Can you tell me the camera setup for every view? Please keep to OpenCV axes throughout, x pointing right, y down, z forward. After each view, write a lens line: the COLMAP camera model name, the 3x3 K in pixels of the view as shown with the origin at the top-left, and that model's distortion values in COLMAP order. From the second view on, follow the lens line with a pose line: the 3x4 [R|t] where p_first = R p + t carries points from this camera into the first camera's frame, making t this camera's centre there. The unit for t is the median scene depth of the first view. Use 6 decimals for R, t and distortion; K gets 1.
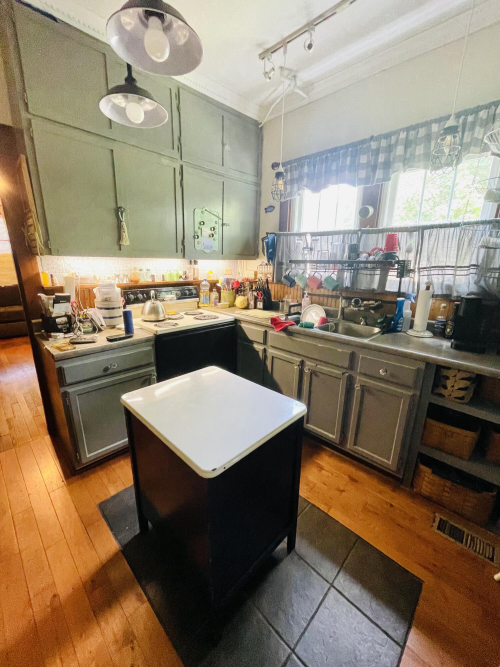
lens RADIAL K [[268.8, 0, 252.3], [0, 268.8, 333.3], [0, 0, 1]] dist [0.000233, 0.000050]
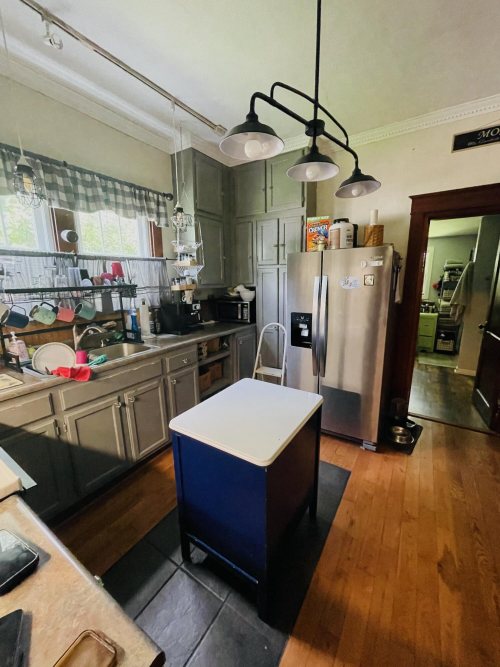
lens RADIAL K [[268.8, 0, 252.3], [0, 268.8, 333.3], [0, 0, 1]] dist [0.000233, 0.000050]
pose [[-0.192703, -0.209483, 0.958636, -0.761107], [0.267760, 0.928645, 0.256754, -0.218473], [-0.944018, 0.306162, -0.122862, 0.662094]]
